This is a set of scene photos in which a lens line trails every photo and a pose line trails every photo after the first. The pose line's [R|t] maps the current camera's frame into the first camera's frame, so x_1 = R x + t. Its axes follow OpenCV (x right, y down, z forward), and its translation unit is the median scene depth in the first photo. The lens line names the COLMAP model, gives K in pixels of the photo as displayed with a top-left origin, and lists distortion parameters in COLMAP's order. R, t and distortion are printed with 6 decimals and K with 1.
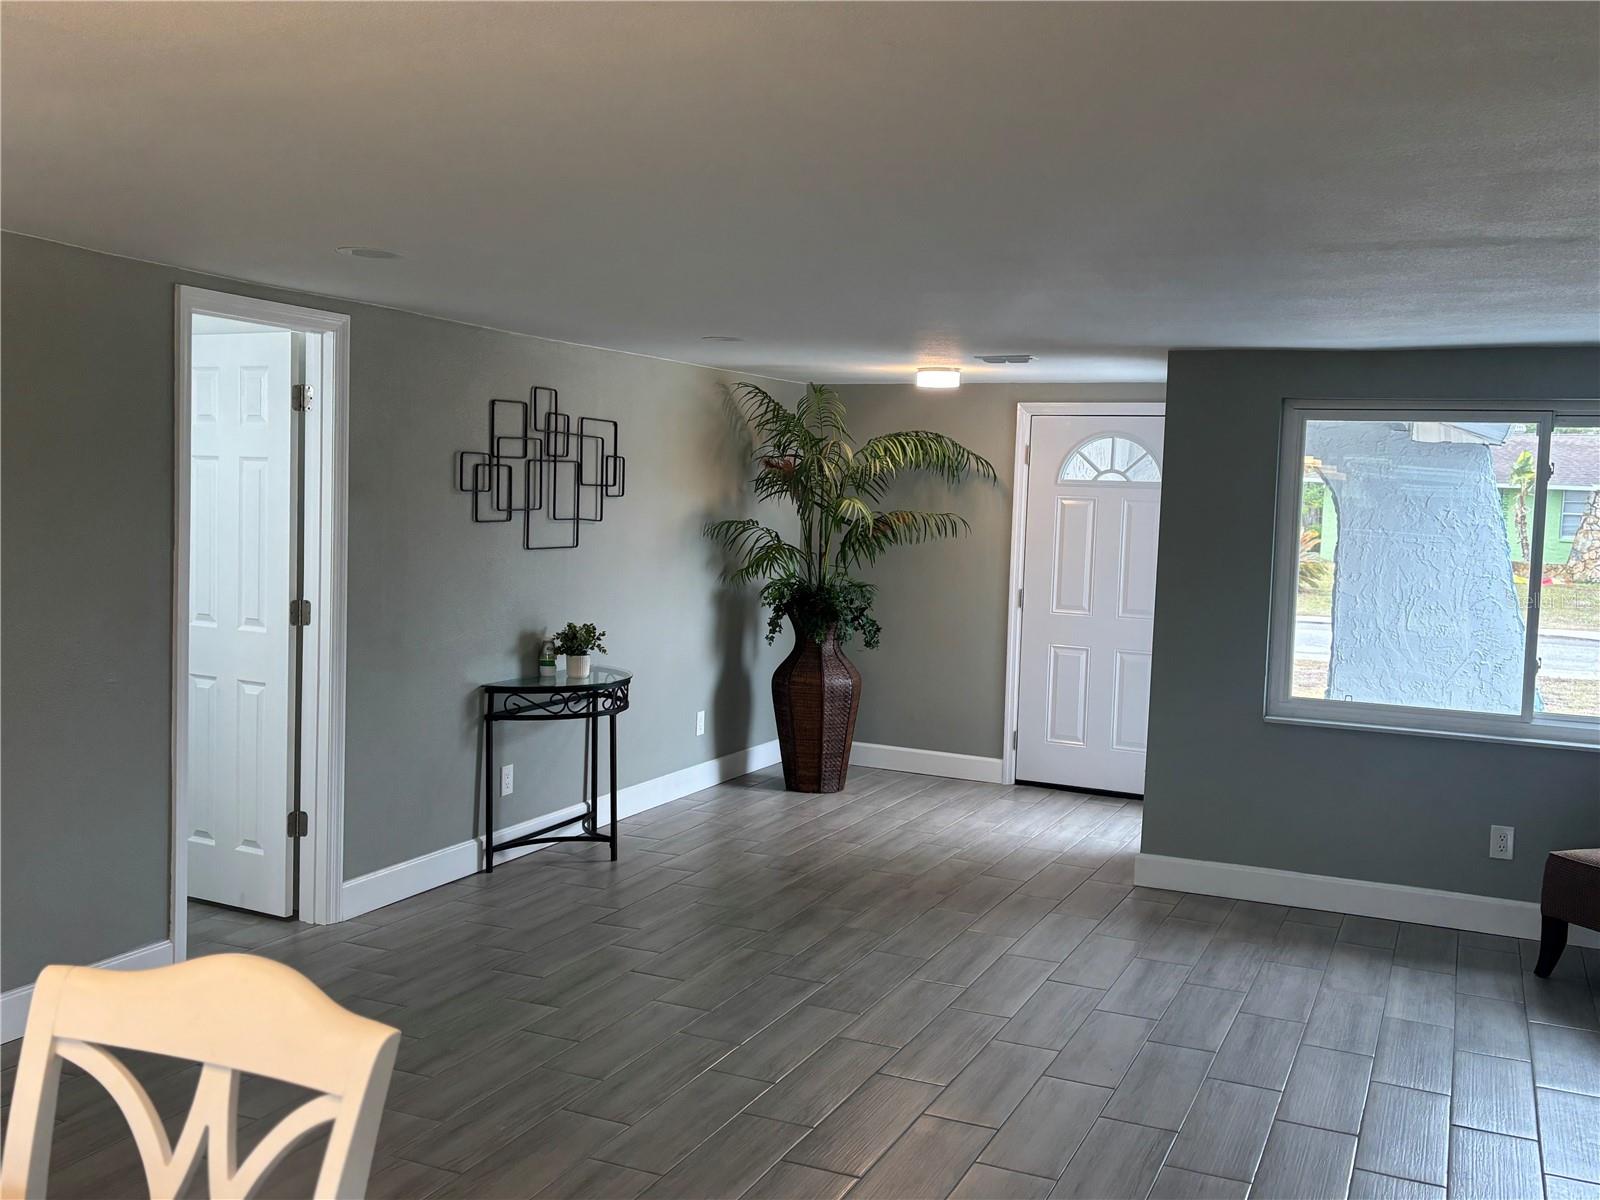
lens RADIAL K [[1466.3, 0, 795.9], [0, 1466.3, 568.8], [0, 0, 1]] dist [0.006064, -0.014232]
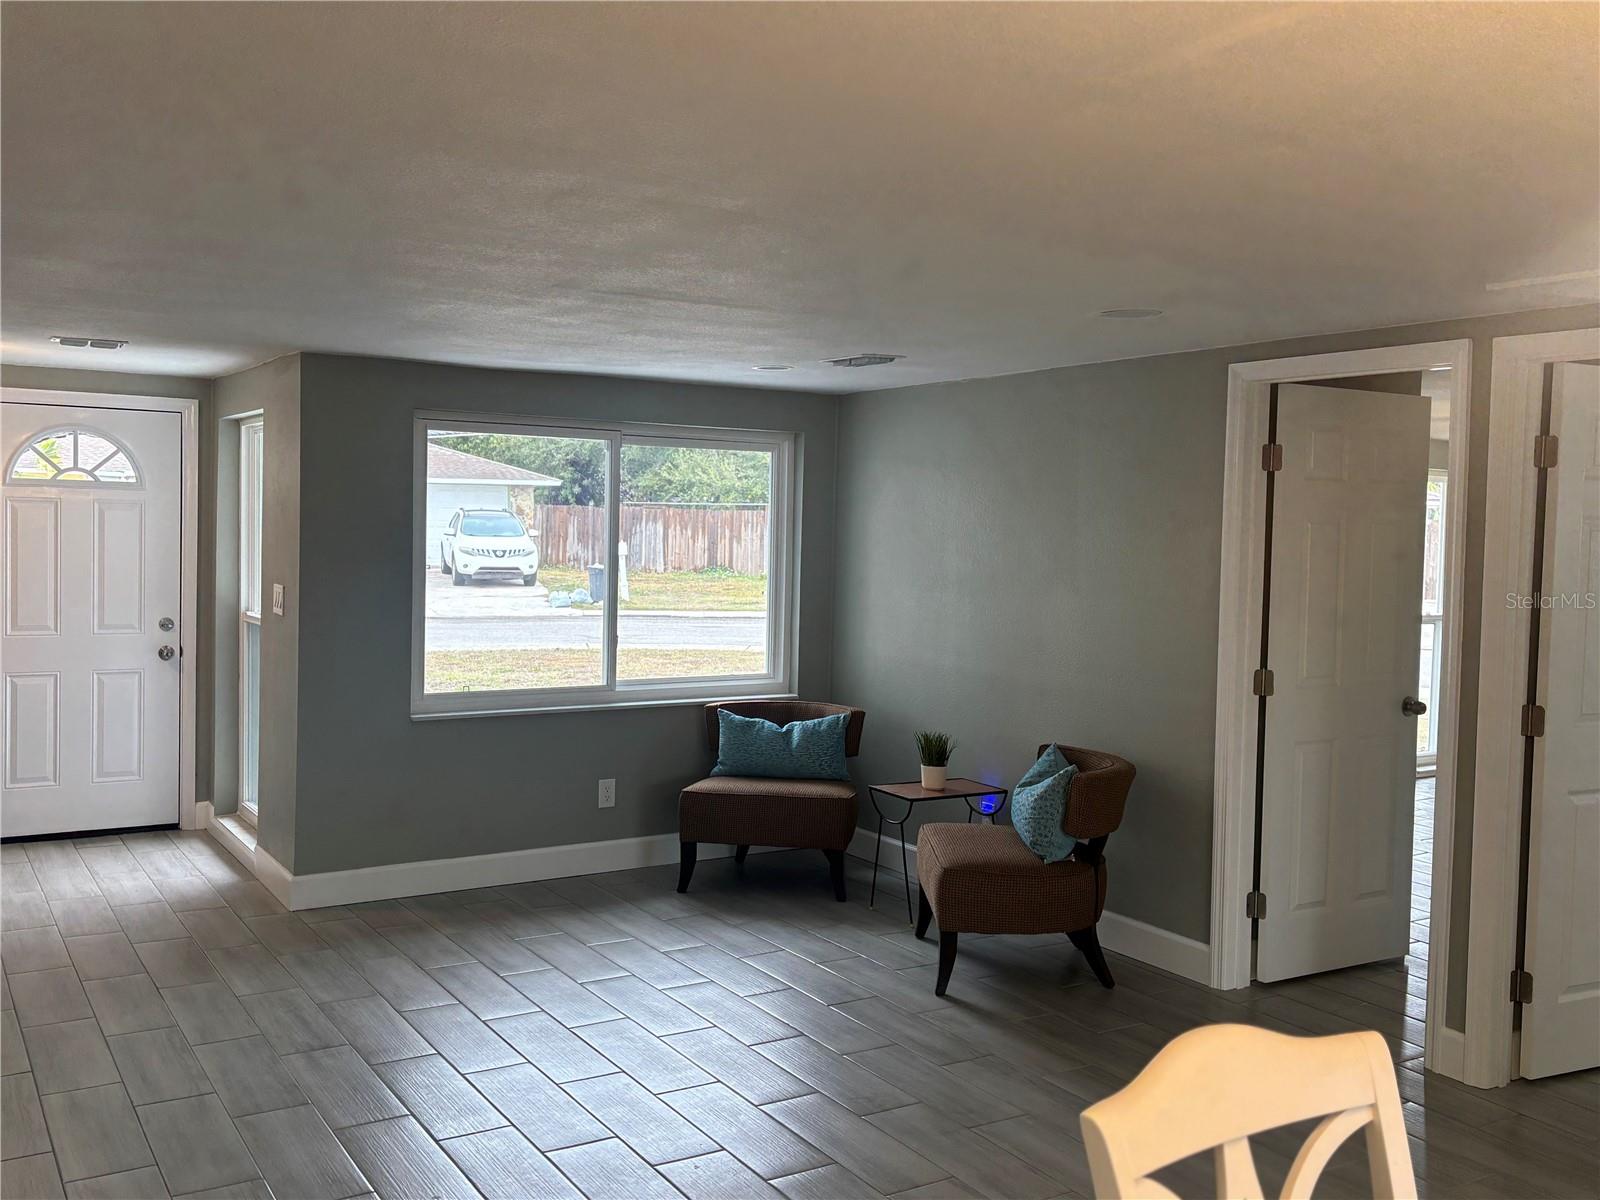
lens RADIAL K [[1477.3, 0, 799.5], [0, 1477.3, 570.1], [0, 0, 1]] dist [0.028108, -0.024226]
pose [[0.543384, -0.050371, 0.837972, -0.416901], [0.038773, 0.998639, 0.034887, -0.028364], [-0.838589, 0.013534, 0.544597, 0.209925]]
